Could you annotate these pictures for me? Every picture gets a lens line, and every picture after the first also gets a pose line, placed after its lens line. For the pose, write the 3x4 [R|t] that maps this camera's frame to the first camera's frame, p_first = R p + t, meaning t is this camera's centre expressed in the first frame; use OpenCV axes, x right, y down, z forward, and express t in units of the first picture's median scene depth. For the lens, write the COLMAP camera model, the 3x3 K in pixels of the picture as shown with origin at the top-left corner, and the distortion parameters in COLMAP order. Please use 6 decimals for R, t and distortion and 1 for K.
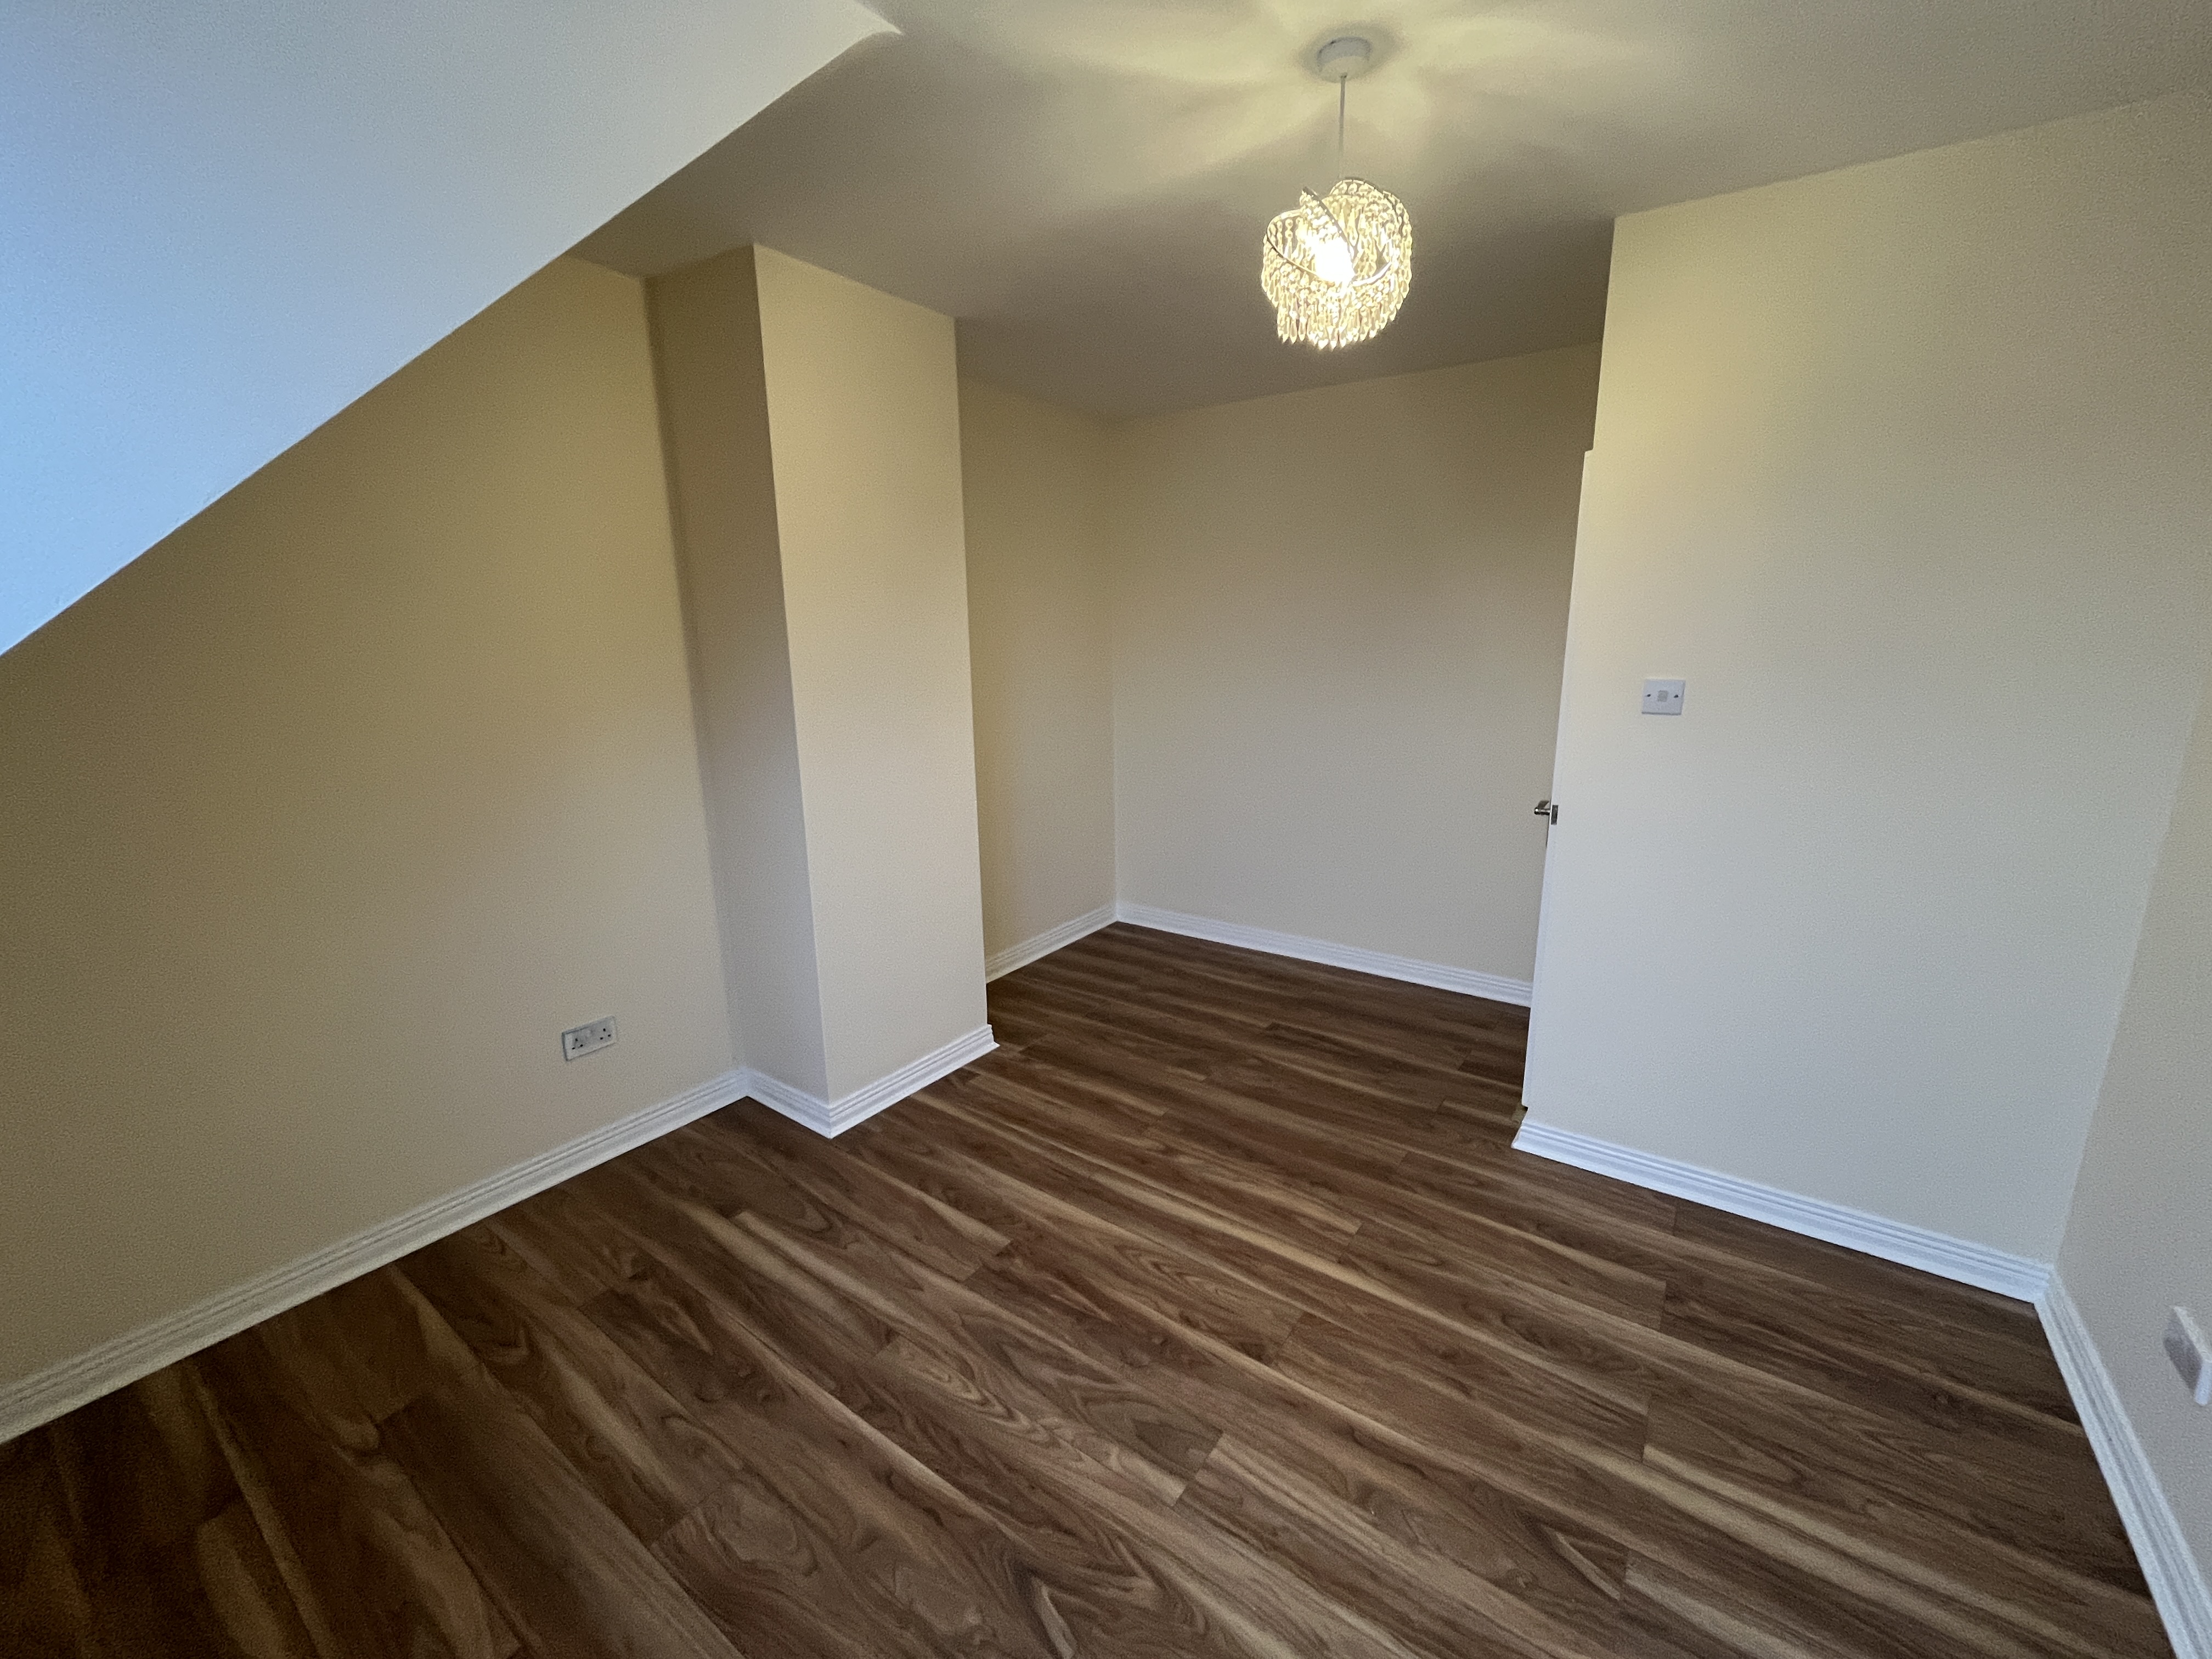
lens RADIAL K [[897.4, 0, 1104.2], [0, 897.4, 826.6], [0, 0, 1]] dist [-0.002434, -0.000287]
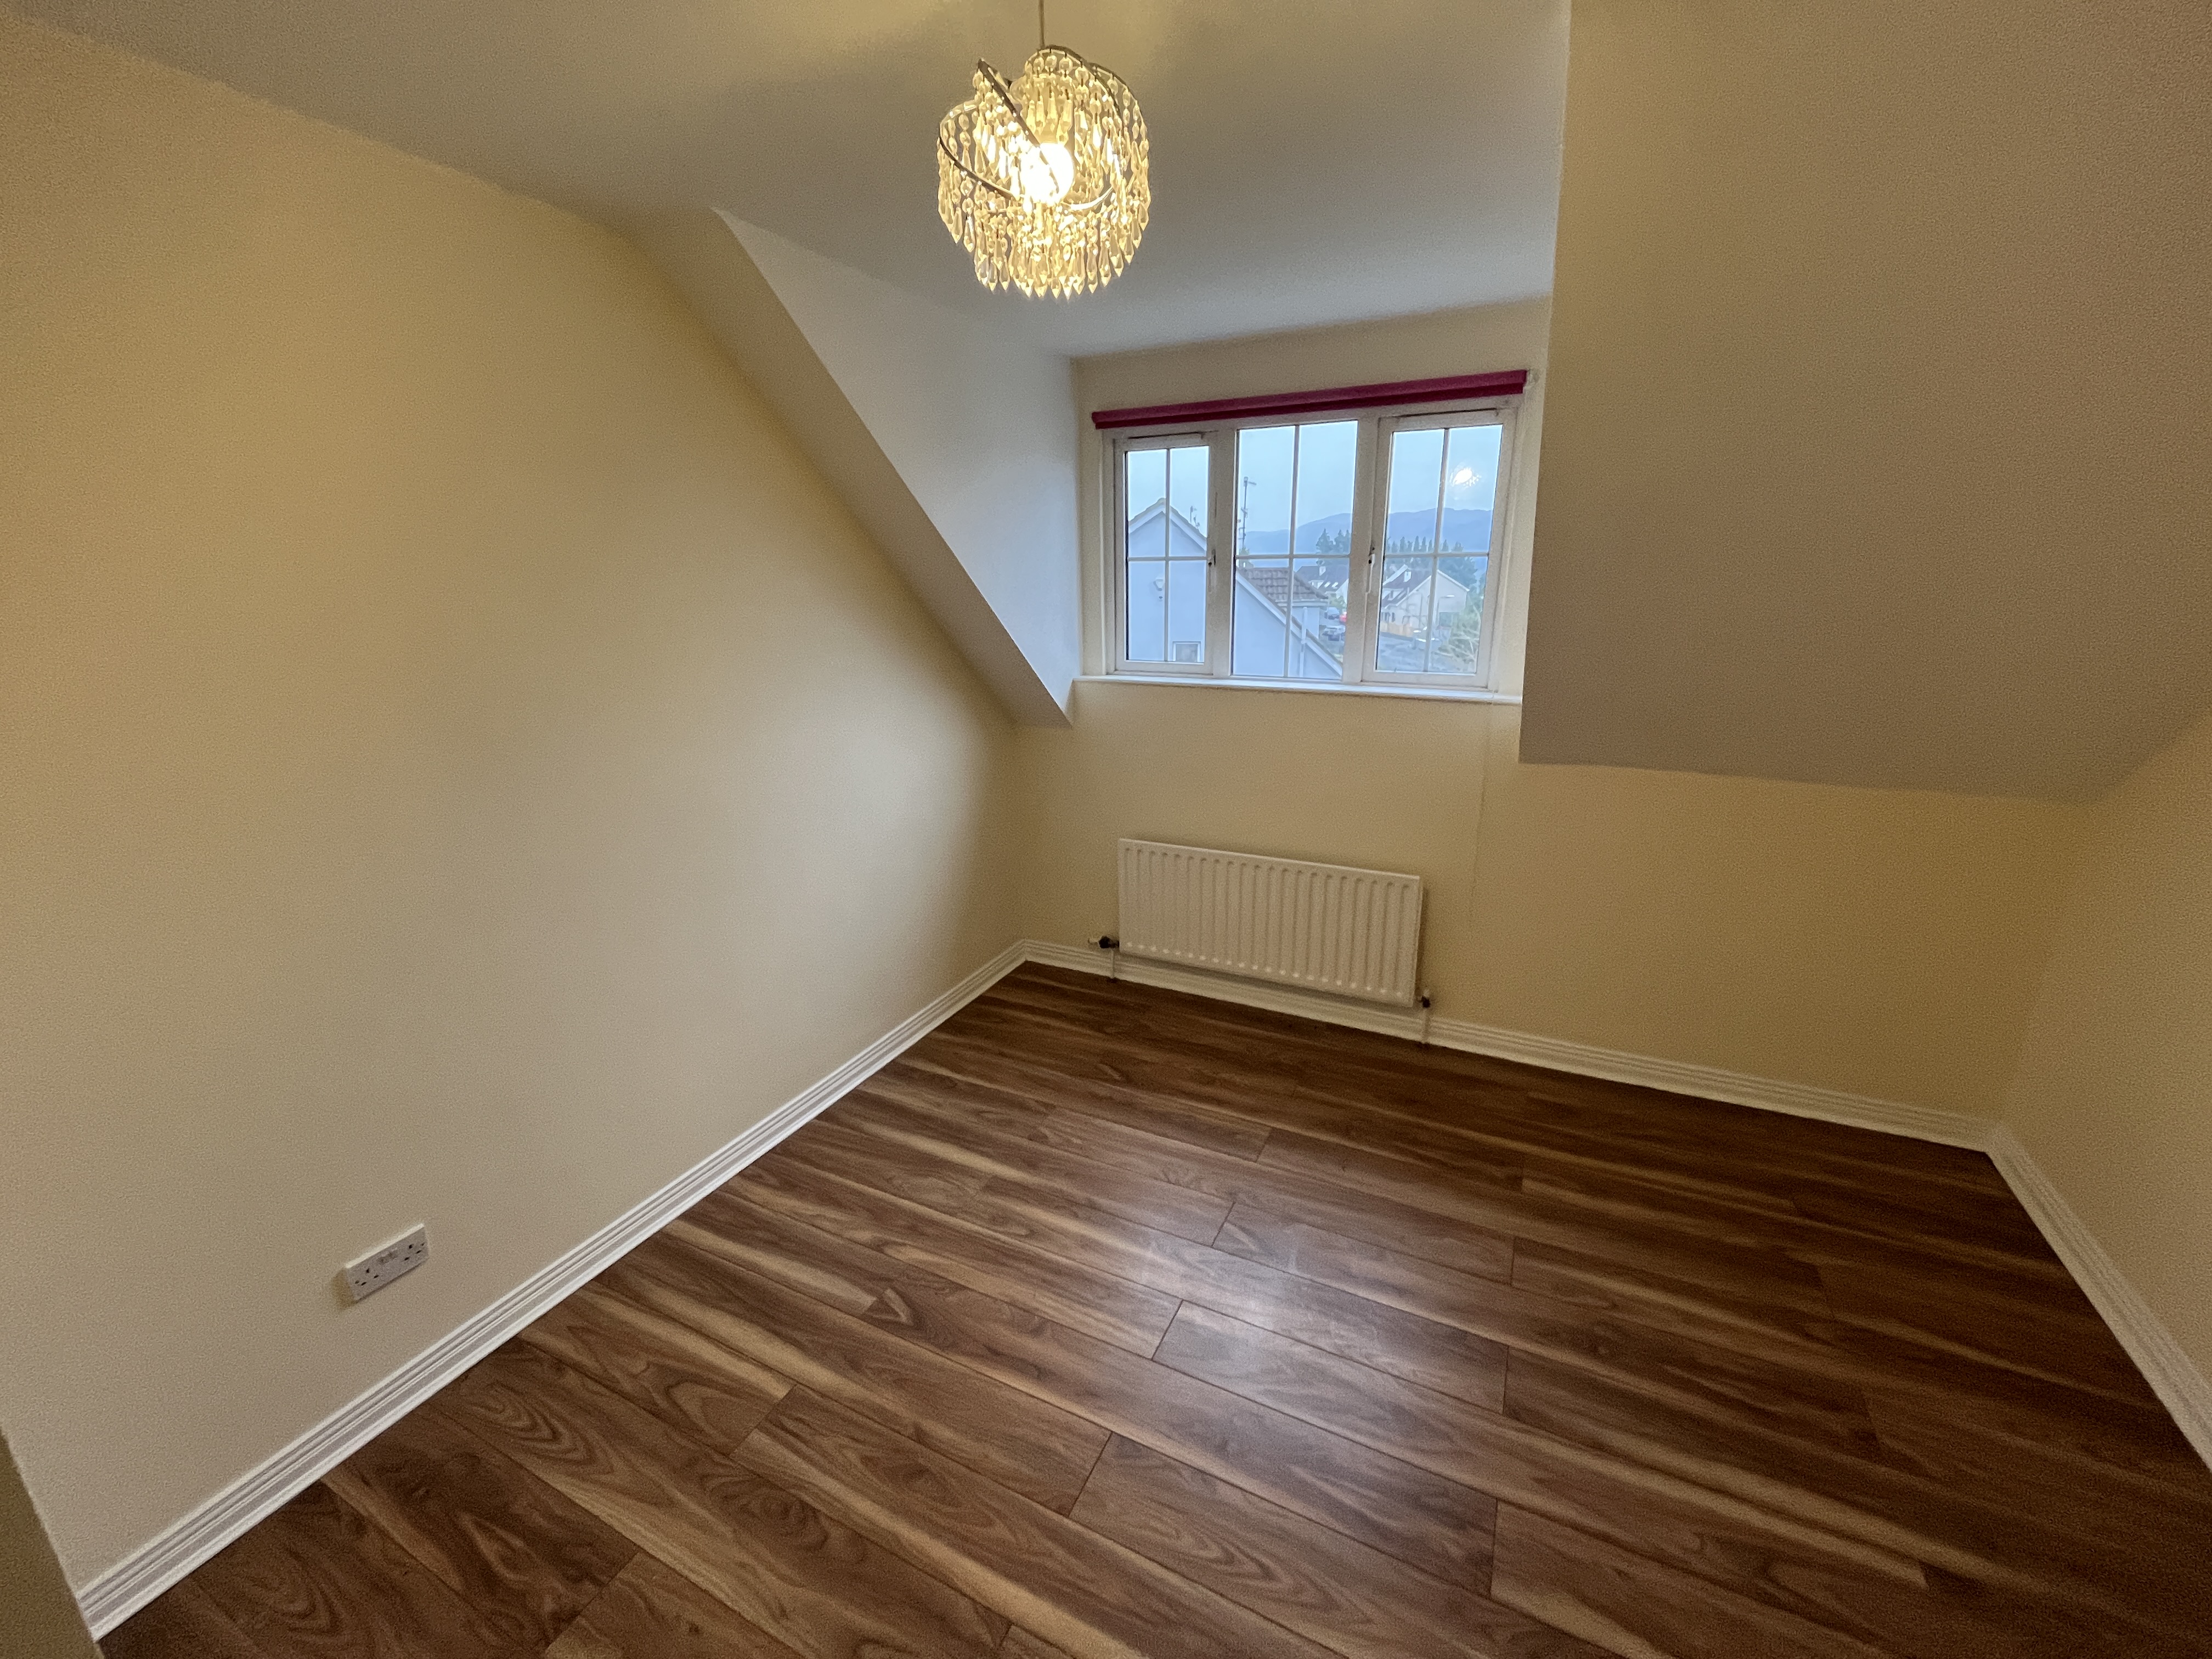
lens RADIAL K [[897.4, 0, 1104.2], [0, 897.4, 826.6], [0, 0, 1]] dist [-0.002434, -0.000287]
pose [[-0.987011, 0.067148, -0.145945, 0.267779], [-0.010139, 0.880610, 0.473734, -0.395572], [0.160331, 0.469060, -0.868491, 1.419800]]
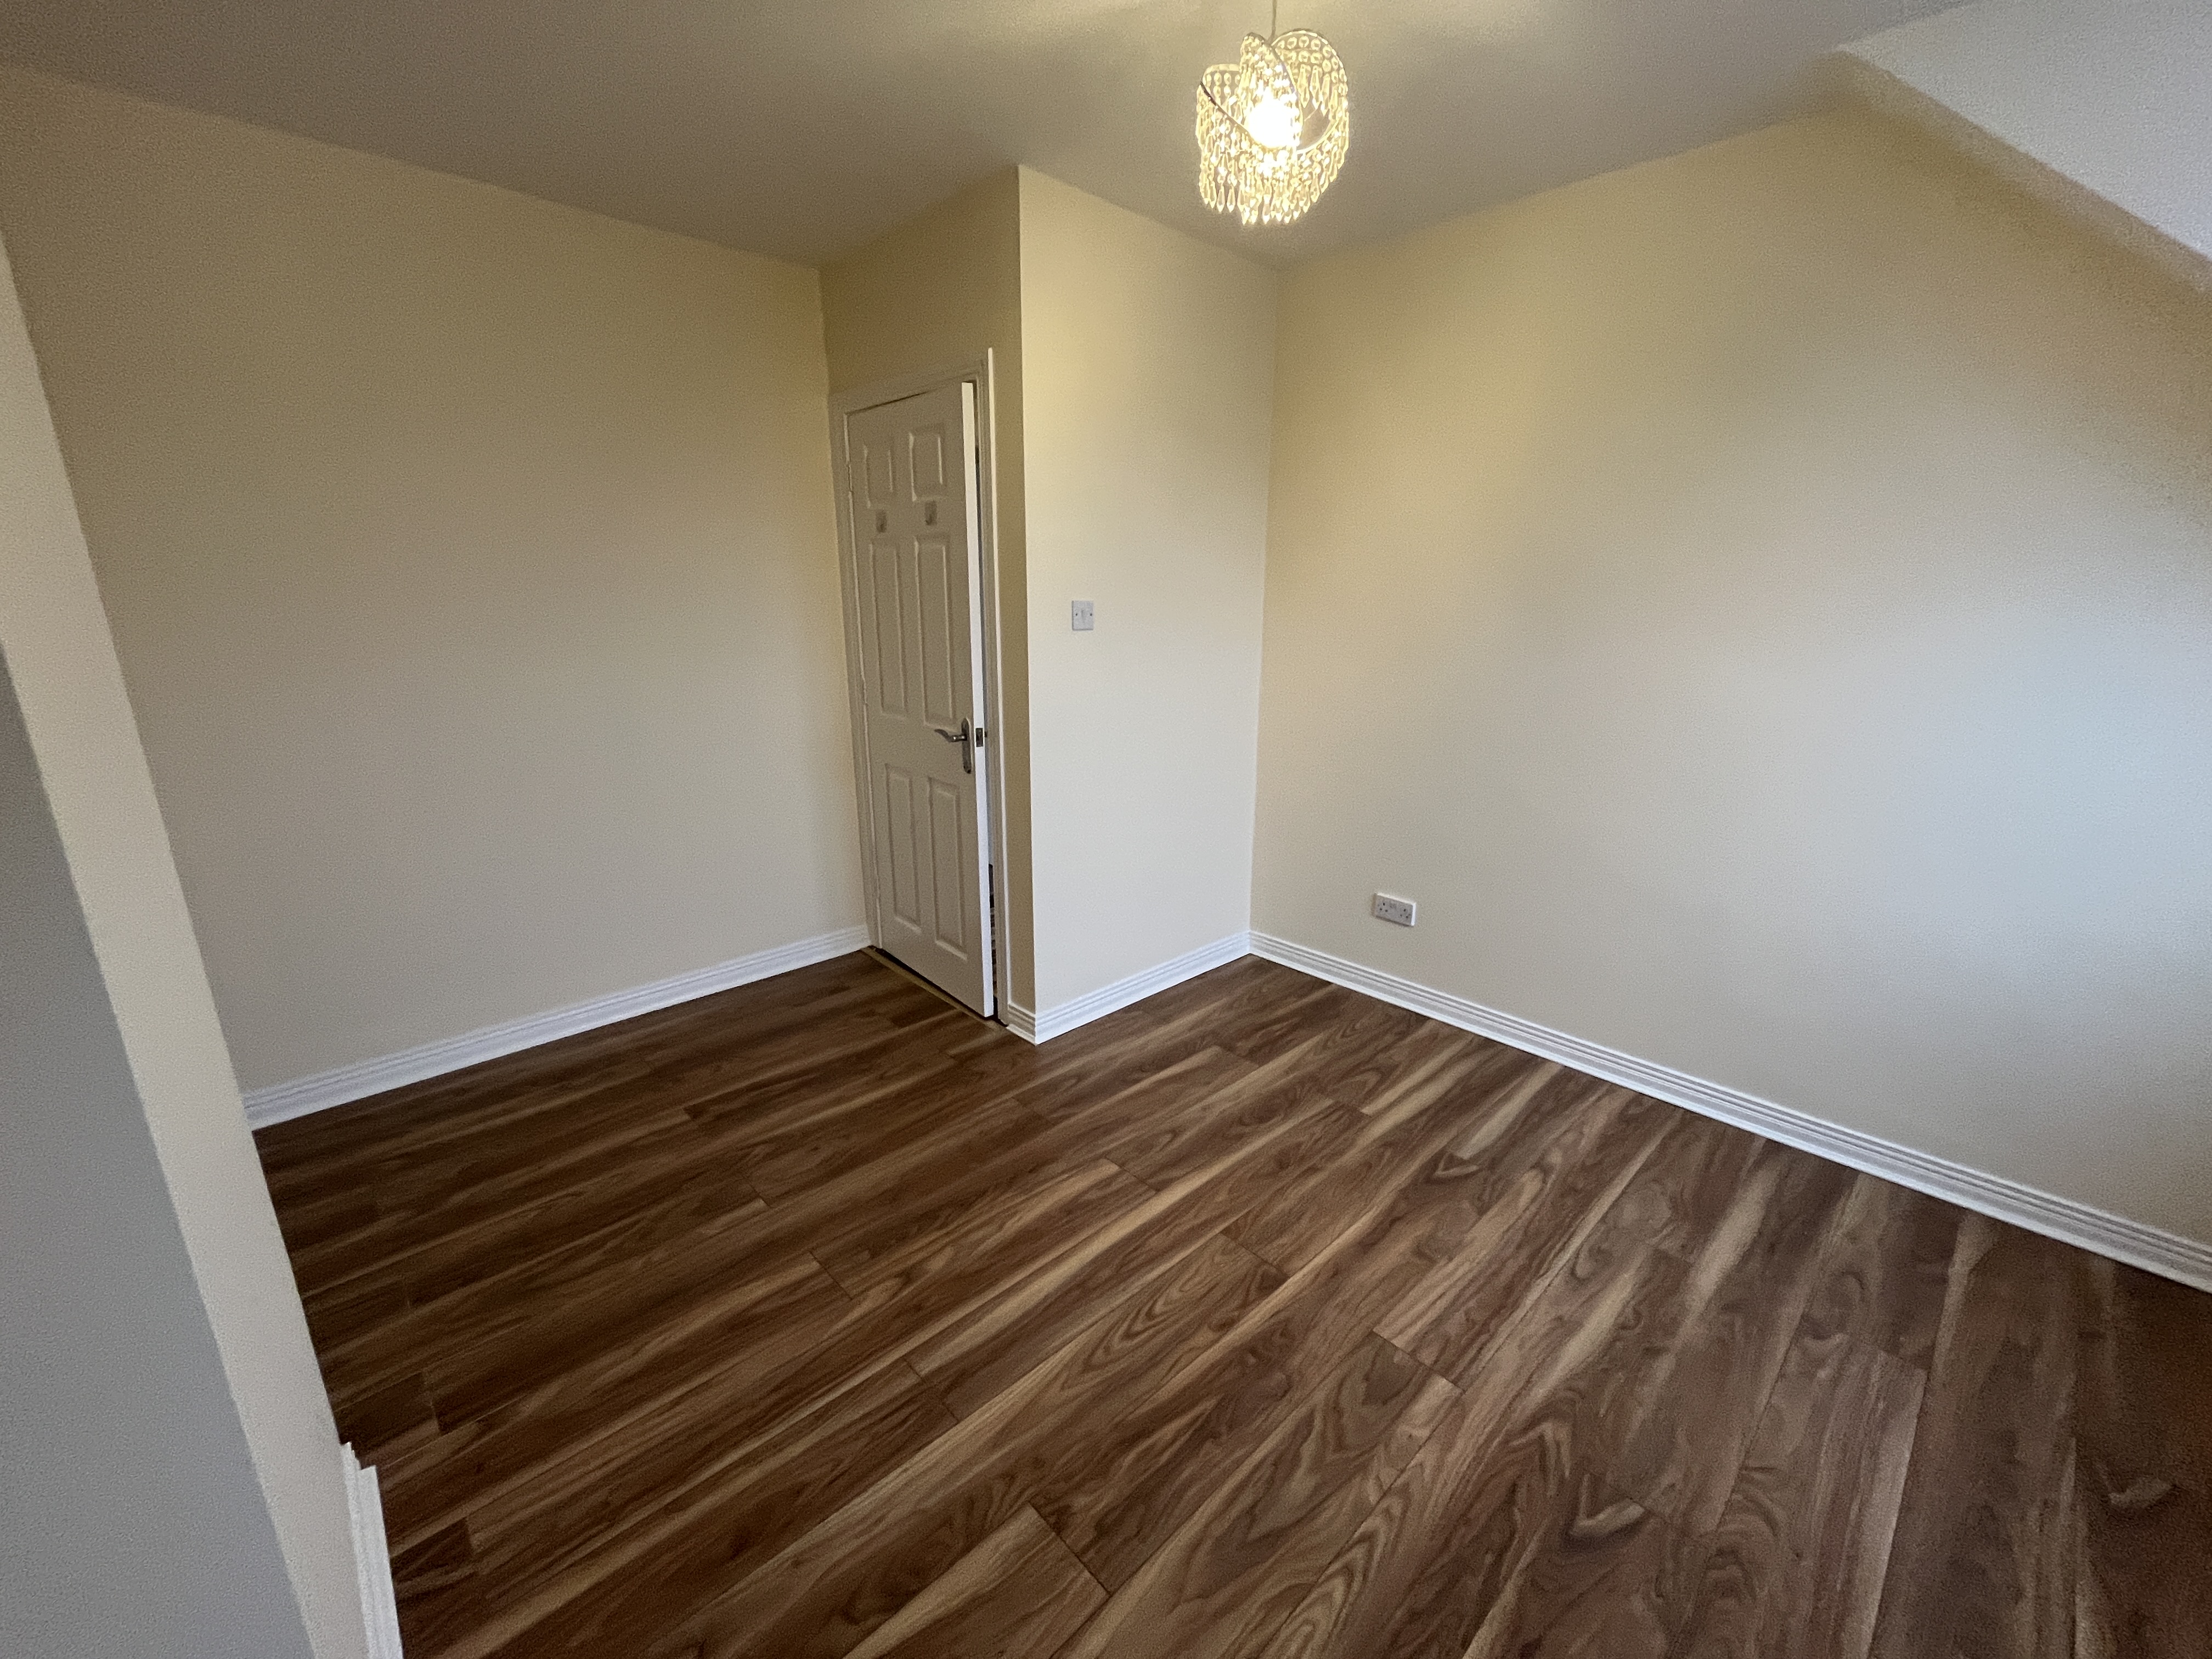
lens RADIAL K [[897.4, 0, 1104.2], [0, 897.4, 826.6], [0, 0, 1]] dist [-0.002434, -0.000287]
pose [[0.192018, -0.236480, 0.952474, -0.646351], [0.210792, 0.957820, 0.195311, -0.114248], [-0.958486, 0.163271, 0.233767, 0.819042]]
